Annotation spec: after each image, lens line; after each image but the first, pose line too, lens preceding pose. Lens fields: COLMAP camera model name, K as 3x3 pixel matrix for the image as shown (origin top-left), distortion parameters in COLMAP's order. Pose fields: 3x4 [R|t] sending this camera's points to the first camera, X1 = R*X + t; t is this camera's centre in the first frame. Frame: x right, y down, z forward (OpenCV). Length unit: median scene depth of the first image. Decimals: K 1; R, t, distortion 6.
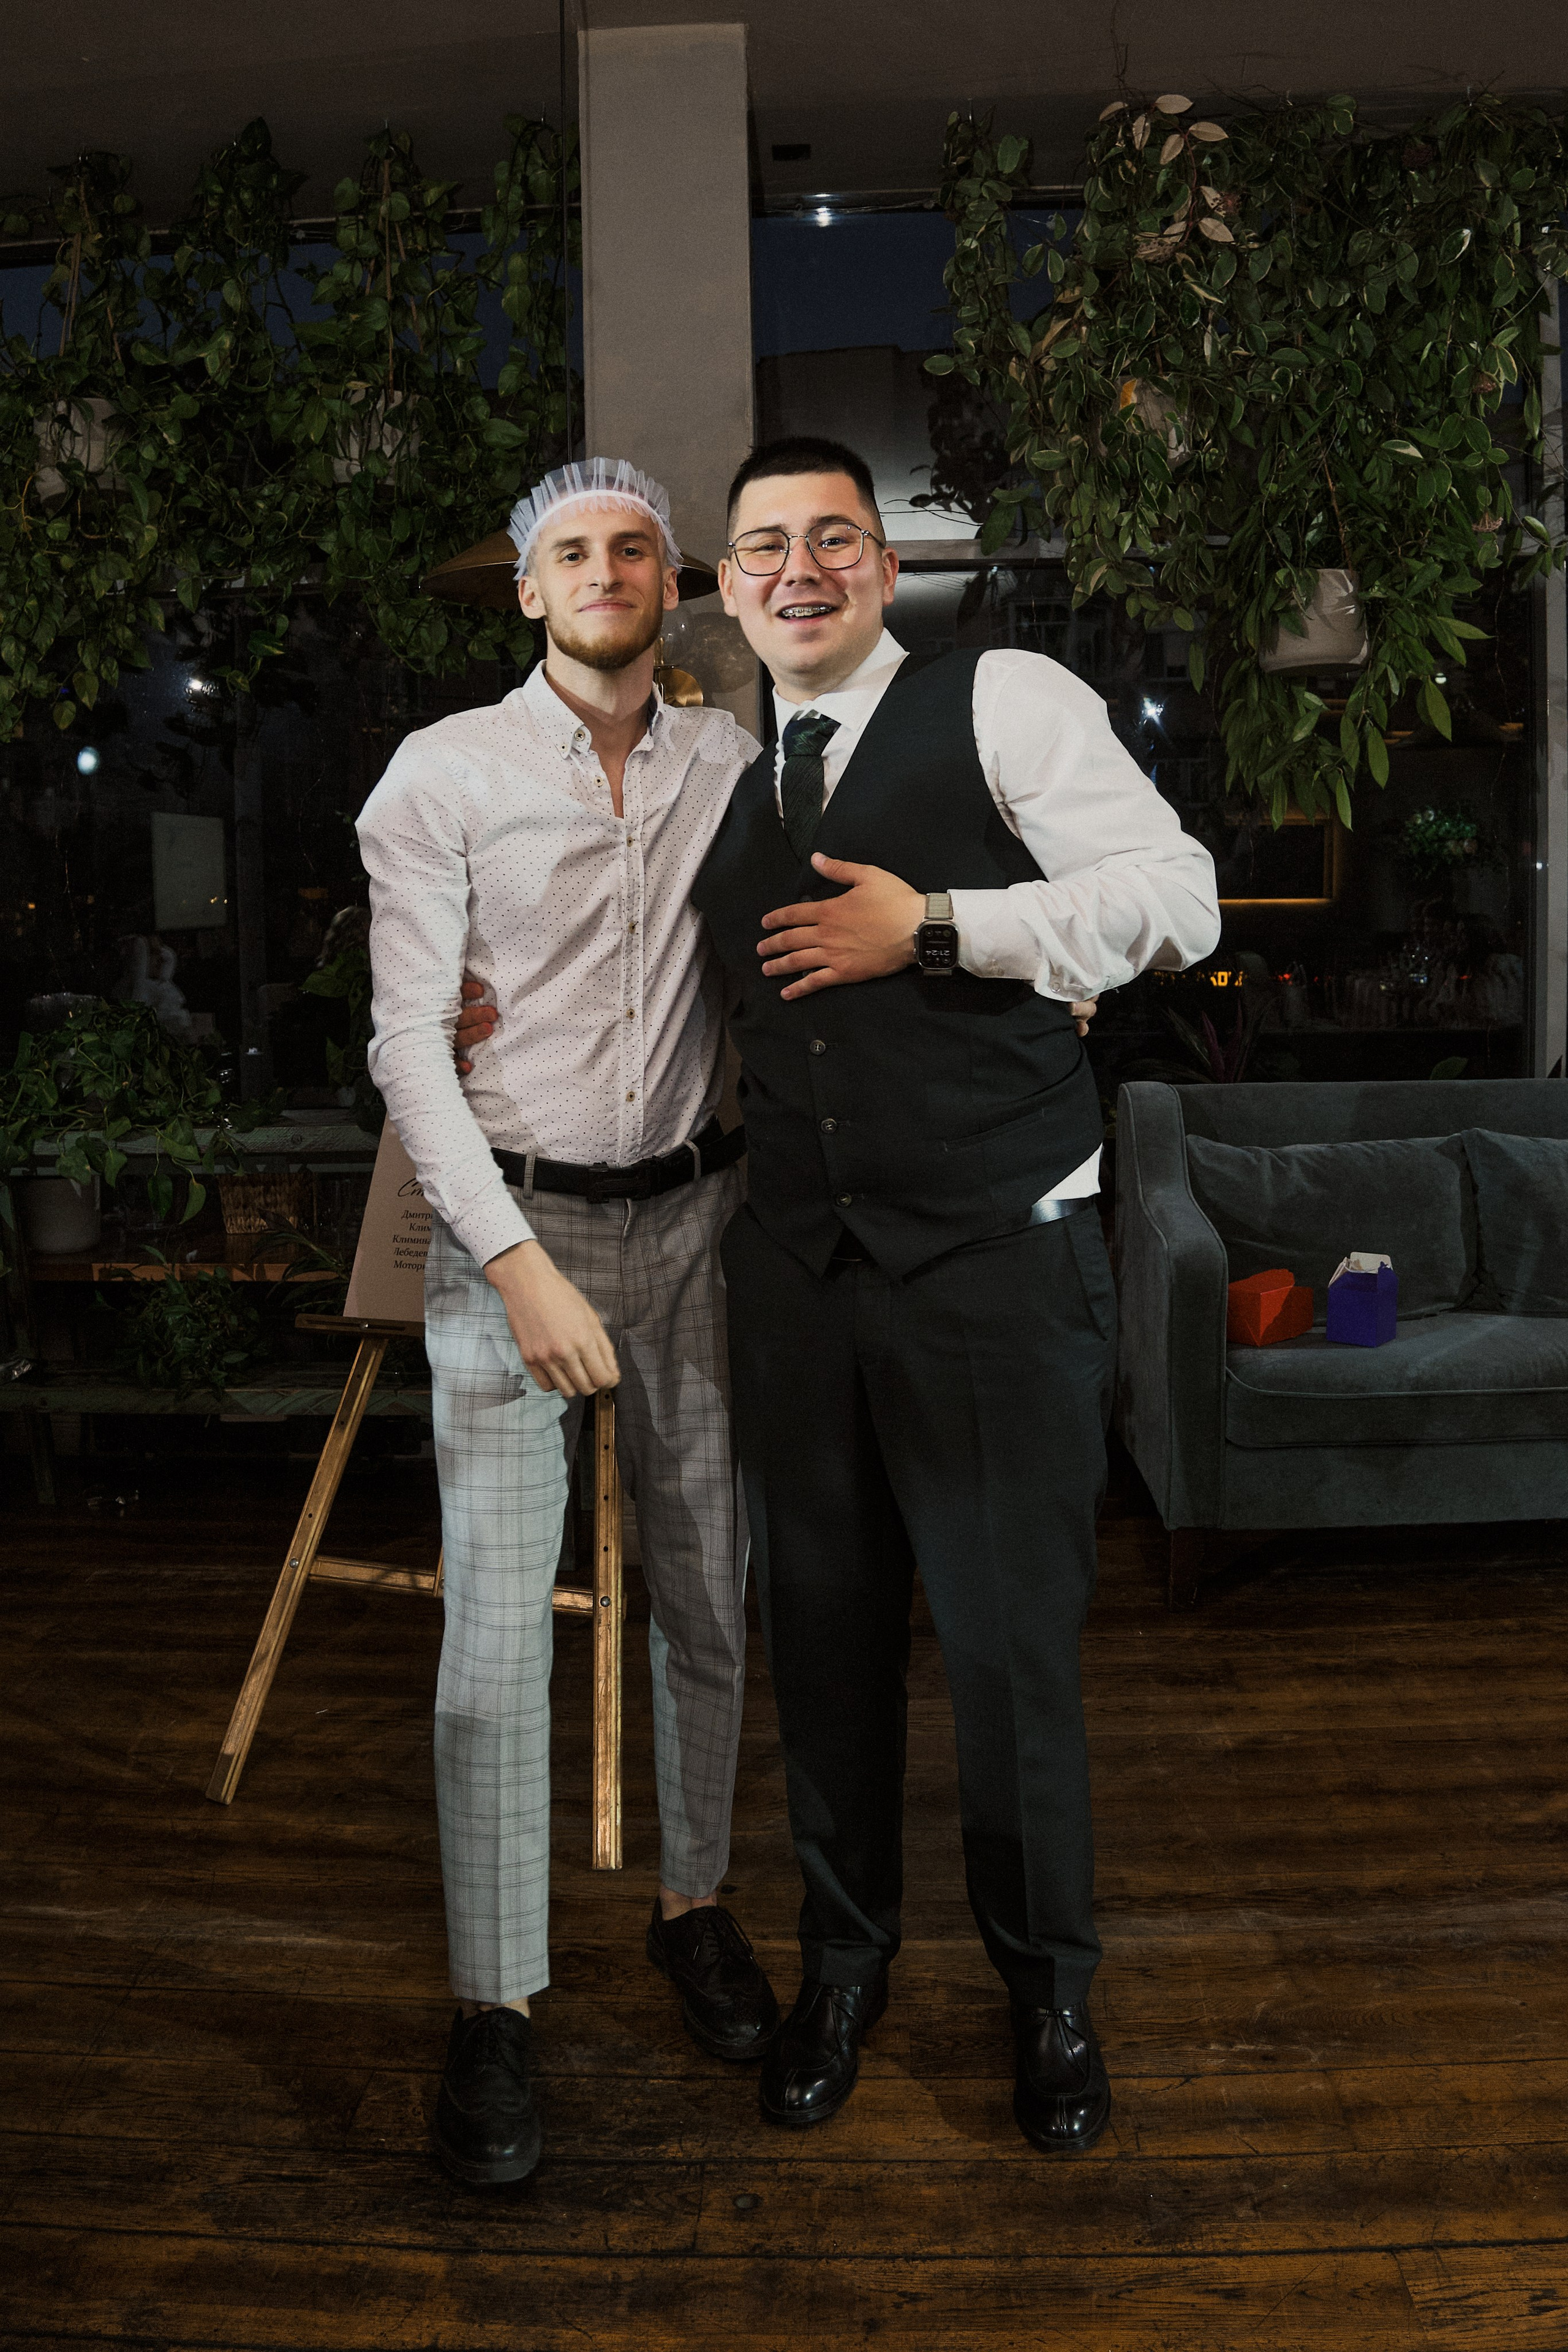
lens RADIAL K [[1520.0, 0, 818.3], [0, 1520.0, 1176.1], [0, 0, 1]] dist [-0.066558, -0.022519]
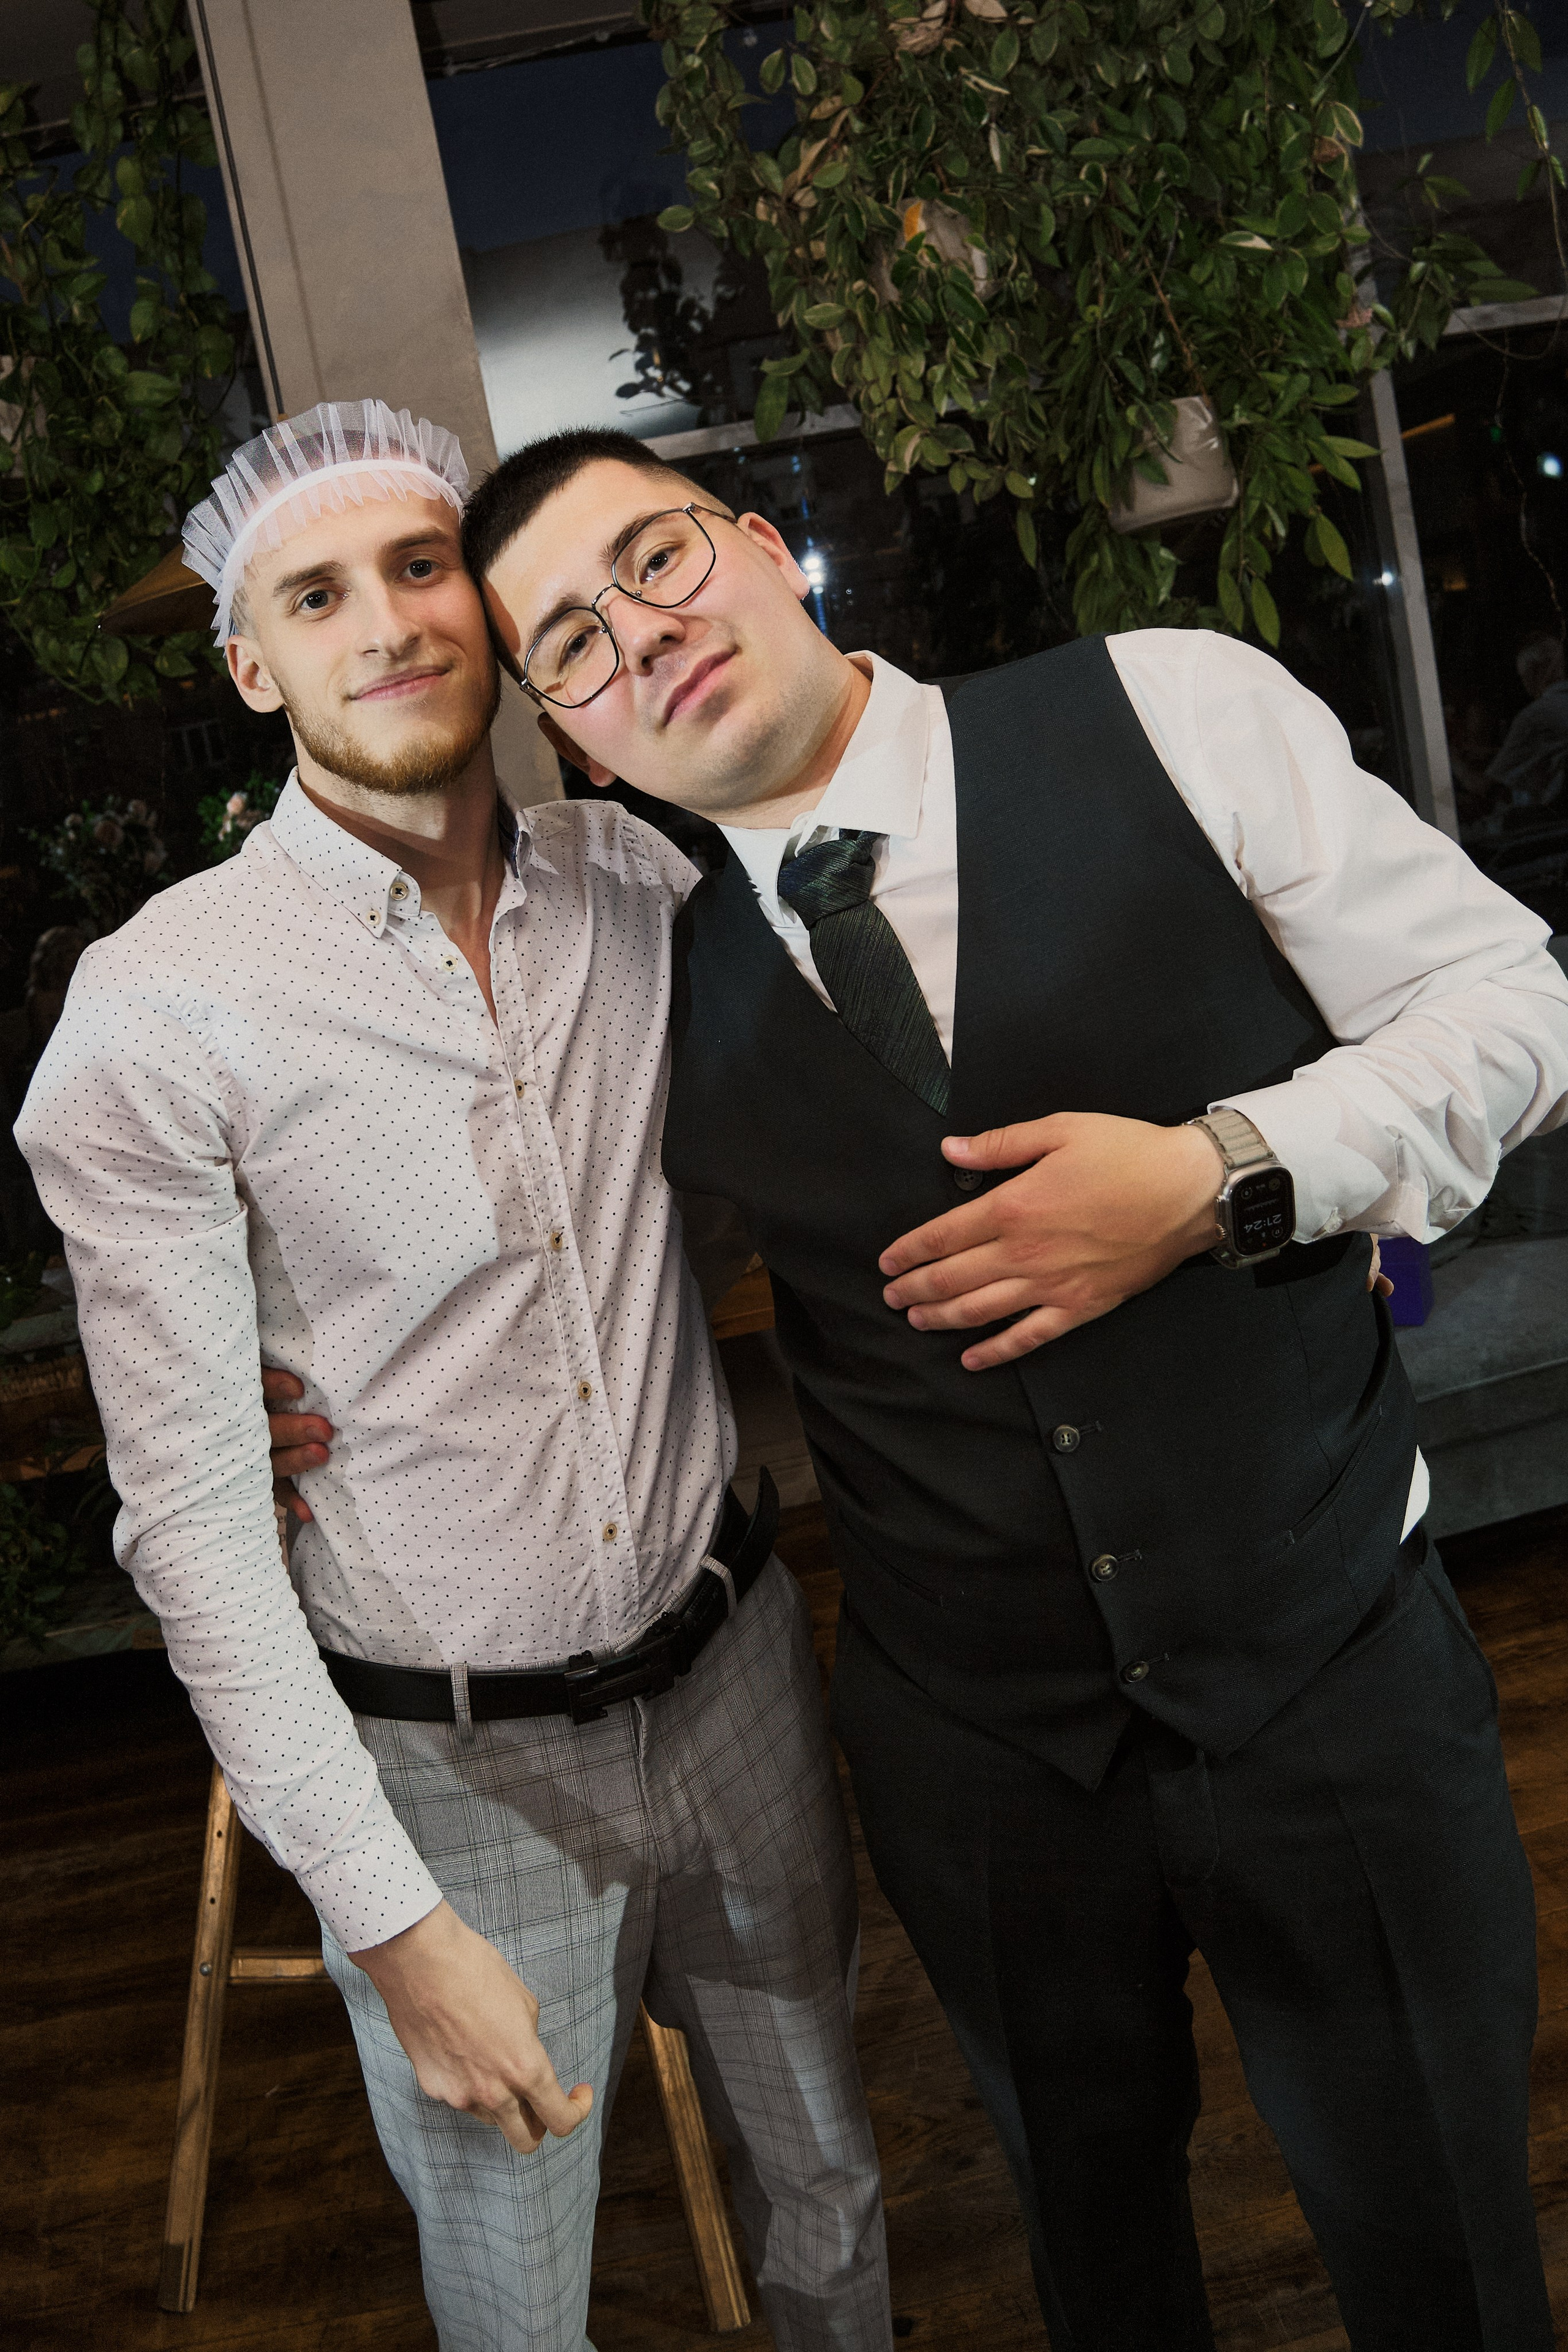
lens RADIAL K [[1591.0, 0, 784.0], [0, 1591.0, 1176.0], [0, 0, 1]] dist [-0.086699, -0.000859]
pose [[0.978197, -0.190336, 0.083081, -0.029917], [0.186247, 0.980988, 0.054538, -0.072155], [-0.091882, -0.037876, 0.995049, 0.147599]]
